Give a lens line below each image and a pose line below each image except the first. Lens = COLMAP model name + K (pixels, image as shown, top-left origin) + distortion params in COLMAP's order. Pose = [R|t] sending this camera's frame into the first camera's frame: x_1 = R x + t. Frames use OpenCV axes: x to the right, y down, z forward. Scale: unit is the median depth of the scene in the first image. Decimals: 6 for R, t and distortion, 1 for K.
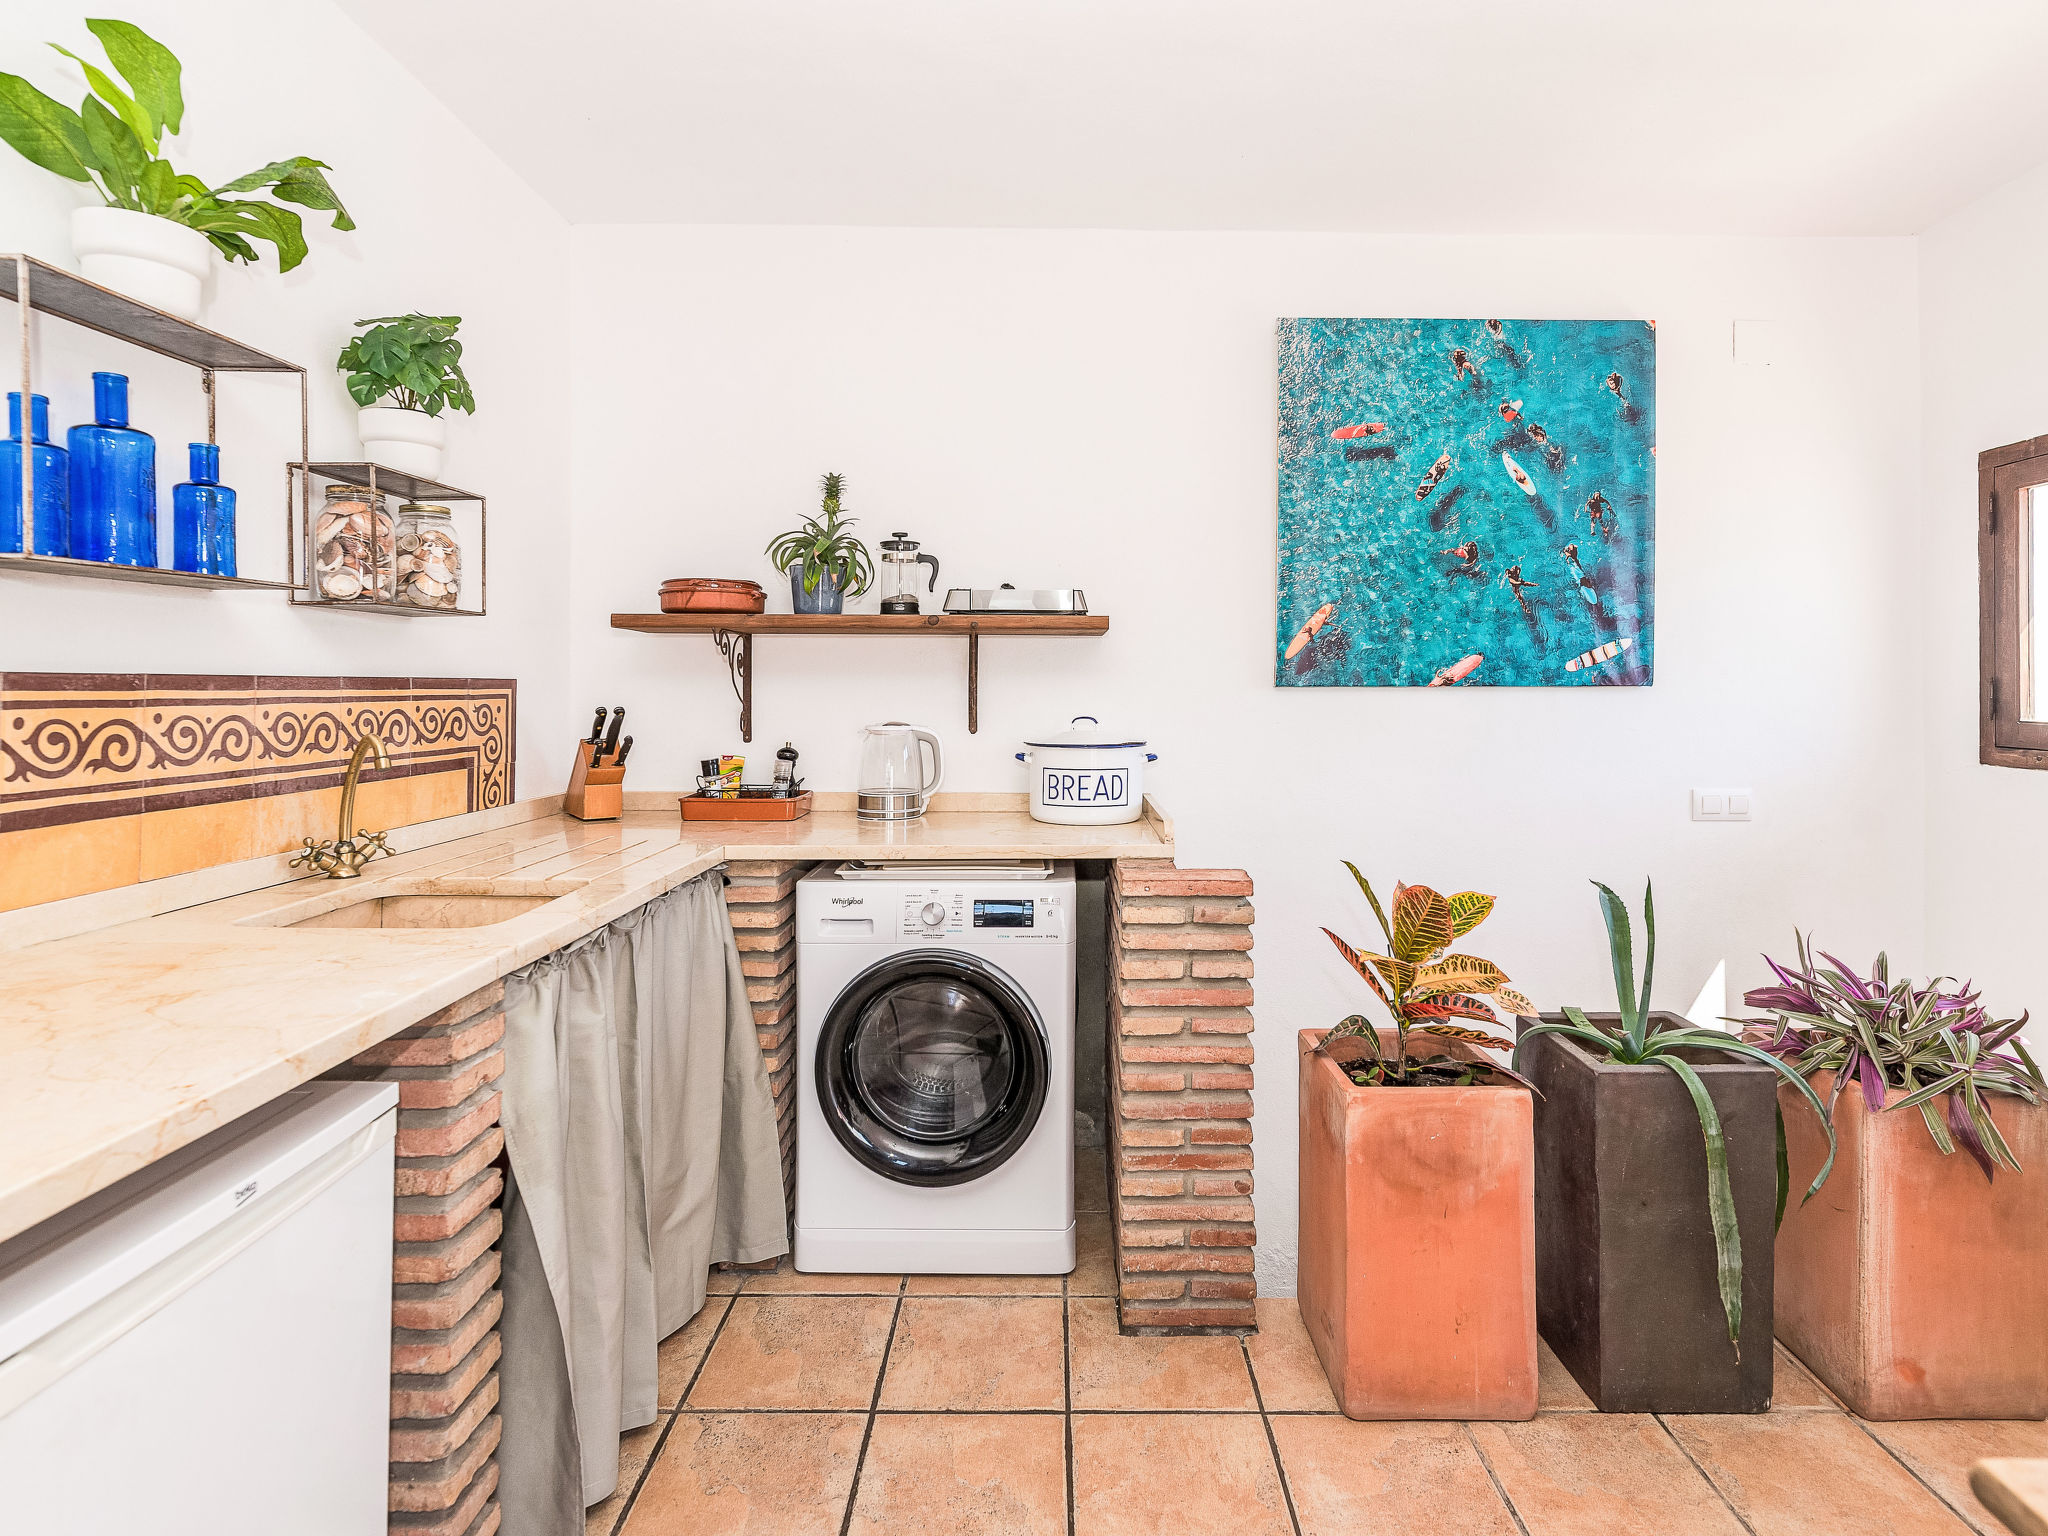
lens RADIAL K [[993.9, 0, 1054.3], [0, 993.9, 667.6], [0, 0, 1]] dist [0.000870, -0.000599]
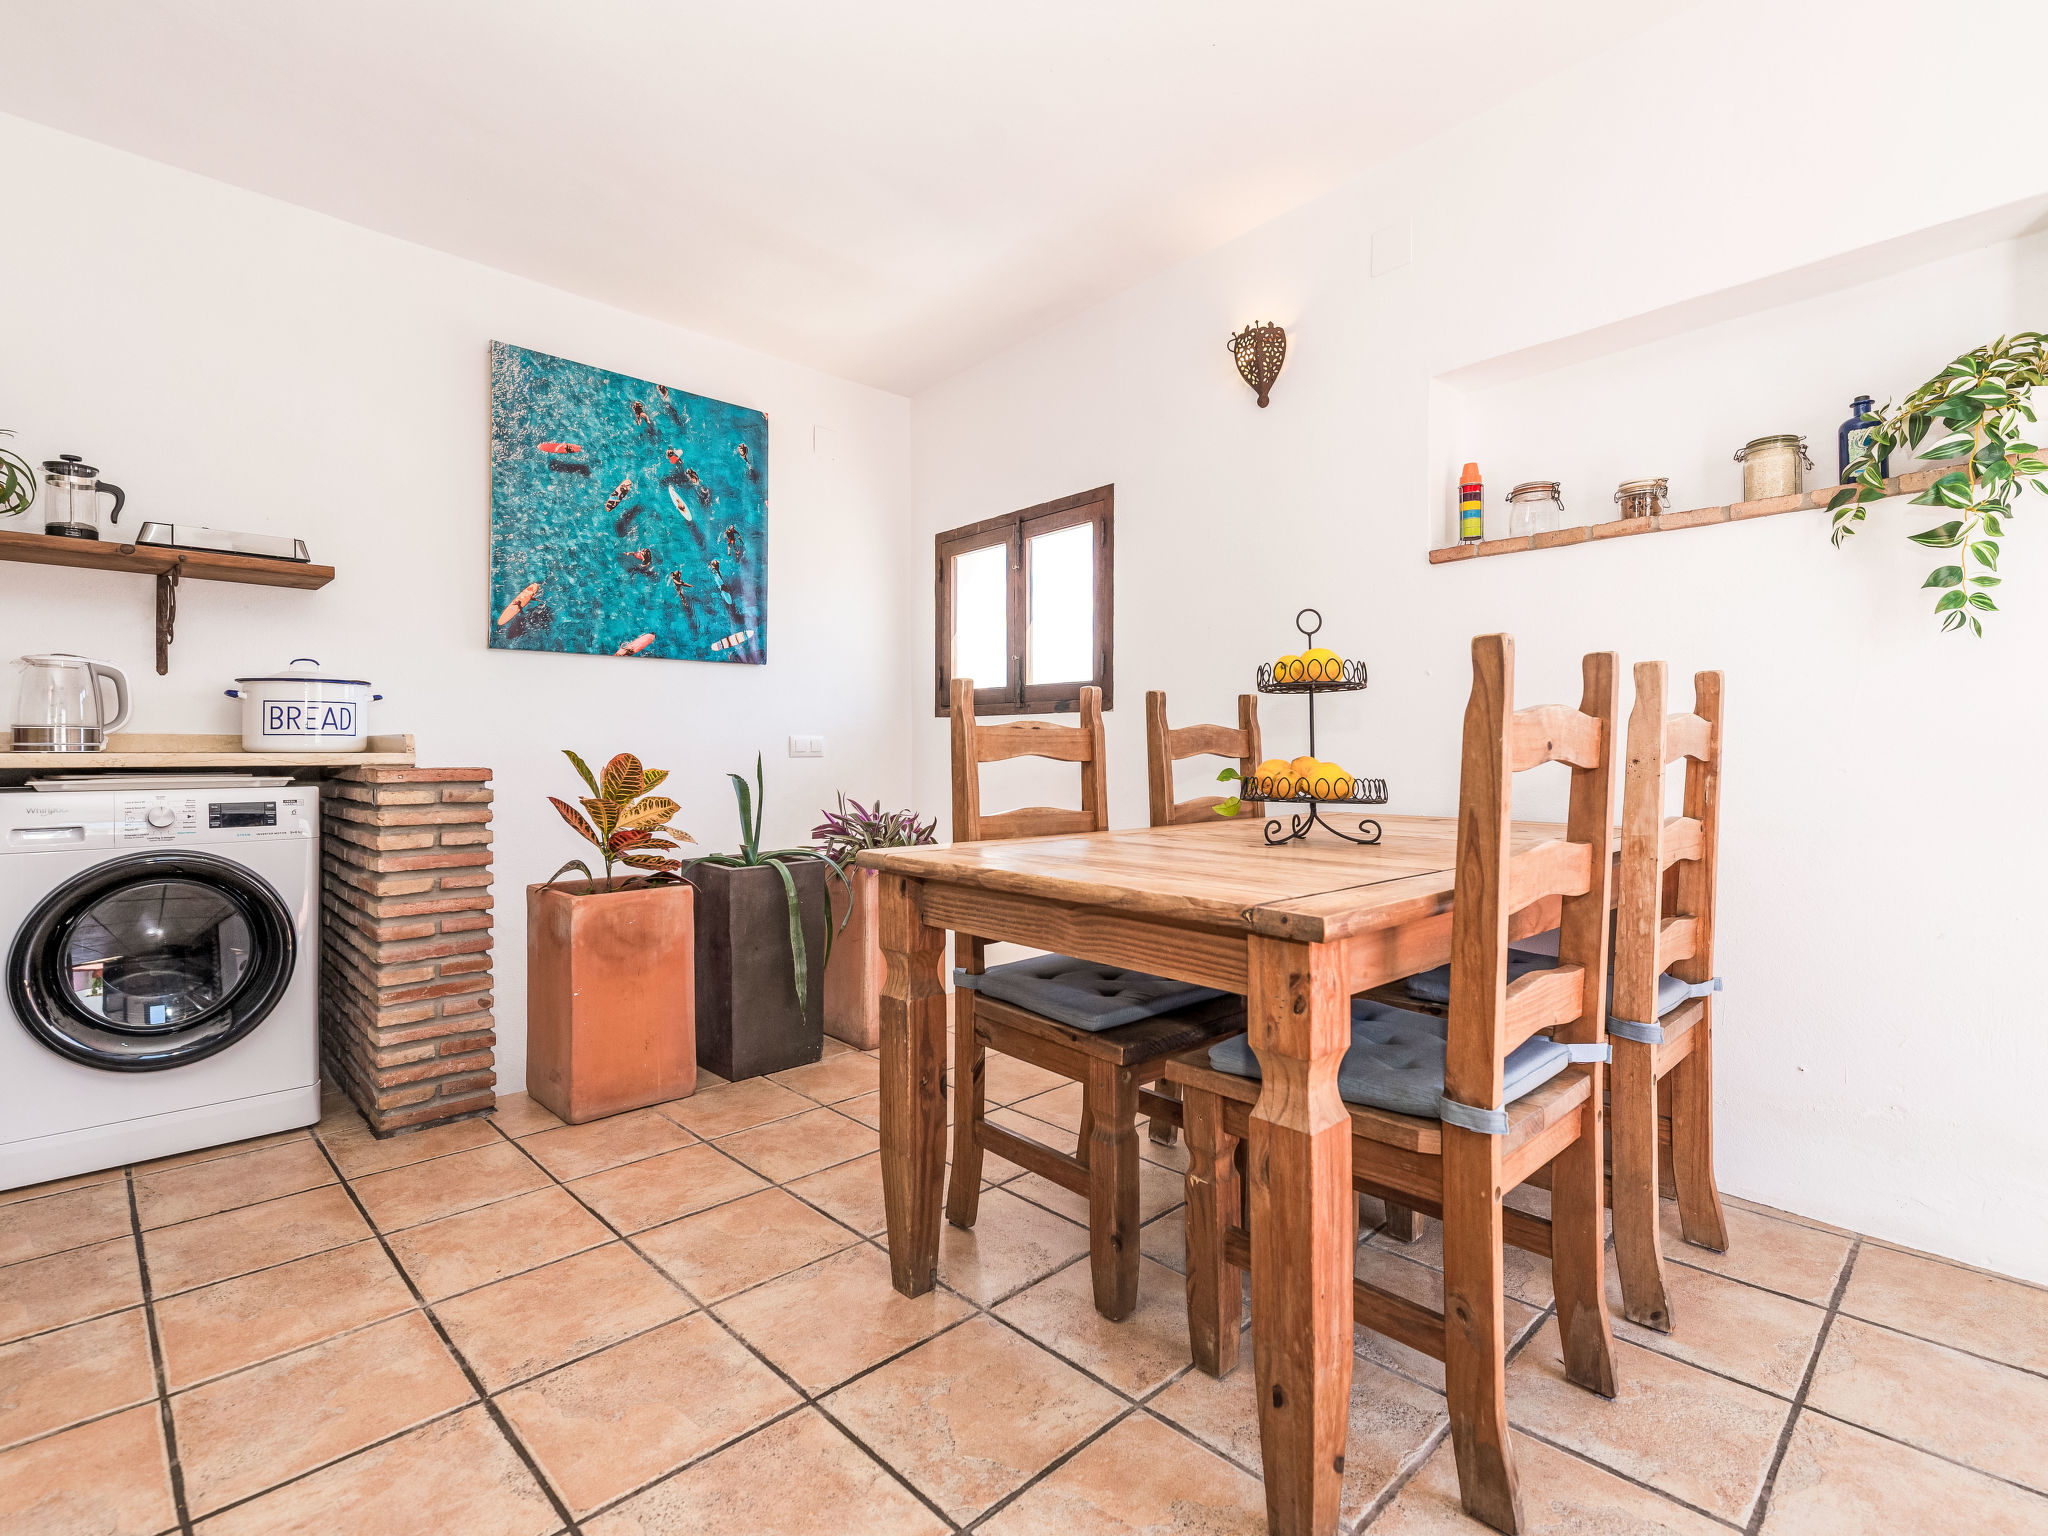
lens RADIAL K [[976.5, 0, 990.4], [0, 976.5, 751.1], [0, 0, 1]] dist [-0.000756, -0.000410]
pose [[0.727251, -0.009204, 0.686309, -0.161161], [-0.006478, 0.999774, 0.020272, 0.125968], [-0.686341, -0.019188, 0.727027, -0.302721]]
